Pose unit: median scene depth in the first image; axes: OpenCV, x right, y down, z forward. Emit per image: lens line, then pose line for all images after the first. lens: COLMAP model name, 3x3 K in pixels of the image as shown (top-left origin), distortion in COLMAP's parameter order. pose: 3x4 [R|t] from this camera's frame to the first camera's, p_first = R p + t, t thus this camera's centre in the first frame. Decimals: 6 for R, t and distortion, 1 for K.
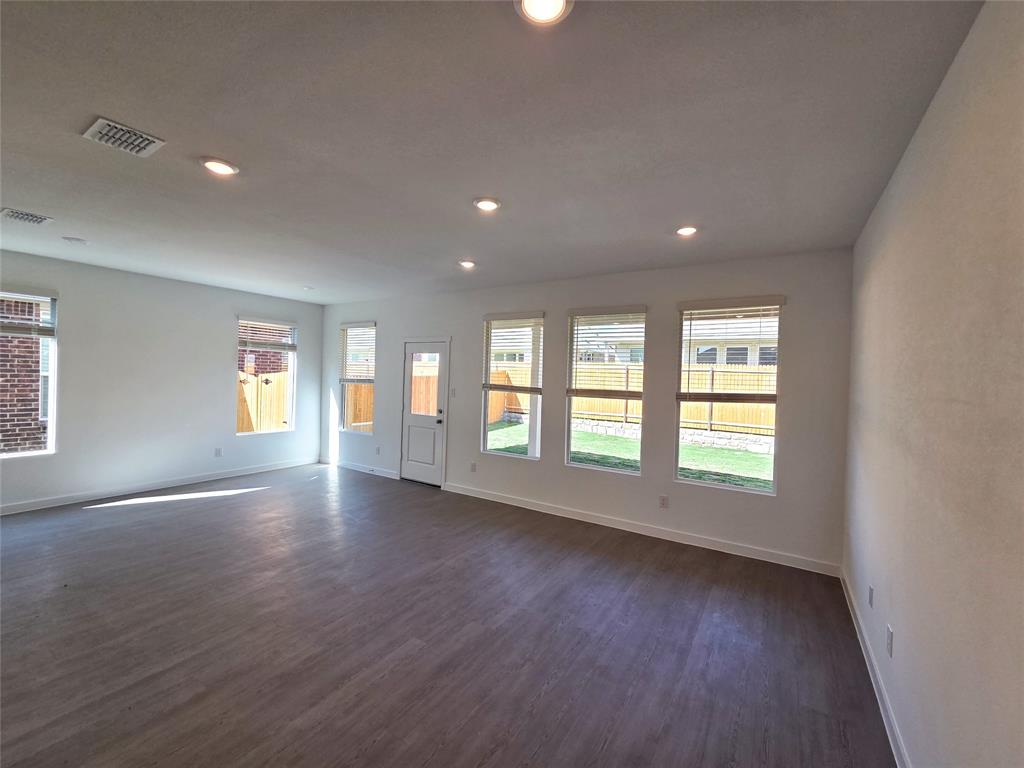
lens RADIAL K [[416.9, 0, 508.6], [0, 416.9, 382.9], [0, 0, 1]] dist [0.002009, 0.000447]
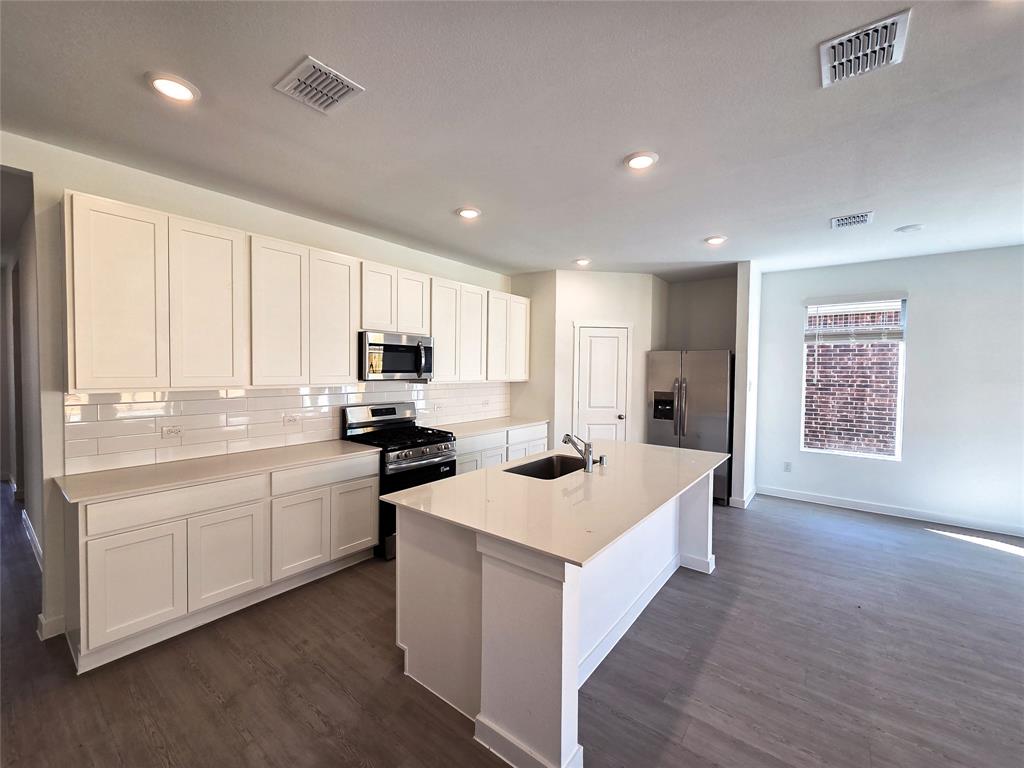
lens RADIAL K [[416.9, 0, 508.3], [0, 416.9, 385.0], [0, 0, 1]] dist [0.002009, 0.000447]
pose [[-0.094491, 0.007856, -0.995495, -0.055196], [-0.023753, 0.999666, 0.010144, 0.004848], [0.995242, 0.024604, -0.094273, 0.215438]]
